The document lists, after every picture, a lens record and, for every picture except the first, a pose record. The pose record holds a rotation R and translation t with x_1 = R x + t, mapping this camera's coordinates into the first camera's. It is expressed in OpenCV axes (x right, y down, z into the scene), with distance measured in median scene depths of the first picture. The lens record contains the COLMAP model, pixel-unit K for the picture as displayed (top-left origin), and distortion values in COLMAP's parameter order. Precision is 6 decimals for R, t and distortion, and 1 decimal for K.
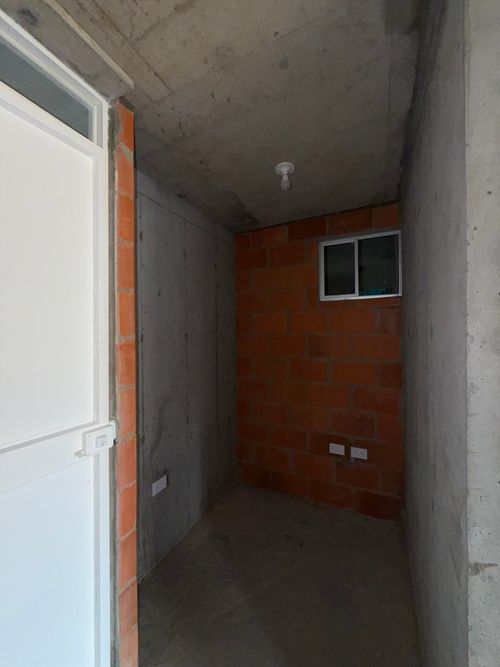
lens RADIAL K [[269.2, 0, 246.4], [0, 269.2, 334.1], [0, 0, 1]] dist [0.001208, 0.000158]
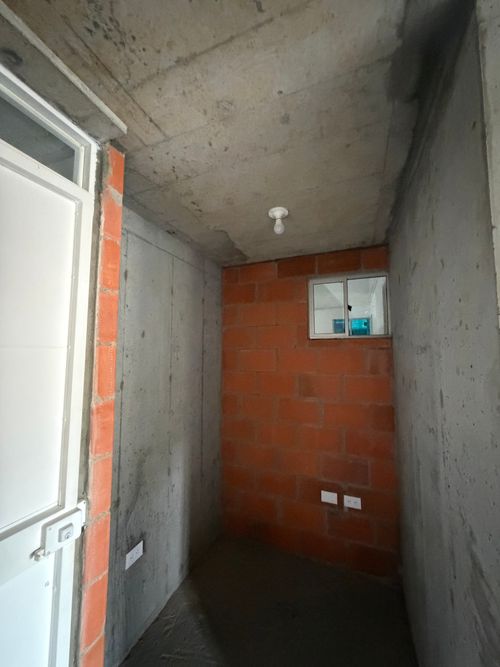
lens RADIAL K [[269.2, 0, 246.3], [0, 269.2, 334.5], [0, 0, 1]] dist [0.001208, 0.000158]
pose [[0.997694, 0.015702, 0.066031, -0.046721], [-0.010487, 0.996852, -0.078590, -0.126472], [-0.067057, 0.077716, 0.994718, 0.083057]]
